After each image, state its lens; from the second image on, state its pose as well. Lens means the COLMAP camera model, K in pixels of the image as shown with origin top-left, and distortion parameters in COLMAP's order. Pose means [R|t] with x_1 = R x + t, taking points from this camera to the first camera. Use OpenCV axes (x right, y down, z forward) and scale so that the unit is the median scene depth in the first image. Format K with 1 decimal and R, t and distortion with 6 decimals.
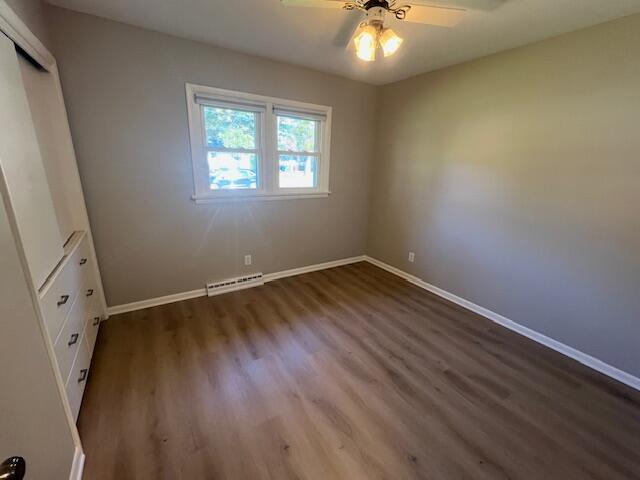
lens RADIAL K [[268.1, 0, 320.0], [0, 268.1, 240.0], [0, 0, 1]] dist [-0.001537, -0.000059]
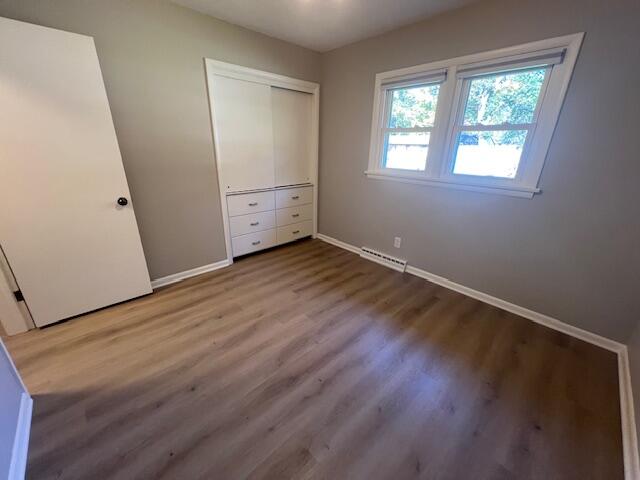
lens RADIAL K [[254.1, 0, 320.0], [0, 254.1, 240.0], [0, 0, 1]] dist [0.002114, 0.000119]
pose [[0.188532, 0.318325, -0.929045, 0.615032], [-0.286192, 0.922758, 0.258093, -0.105836], [0.939441, 0.217226, 0.265072, 0.522688]]
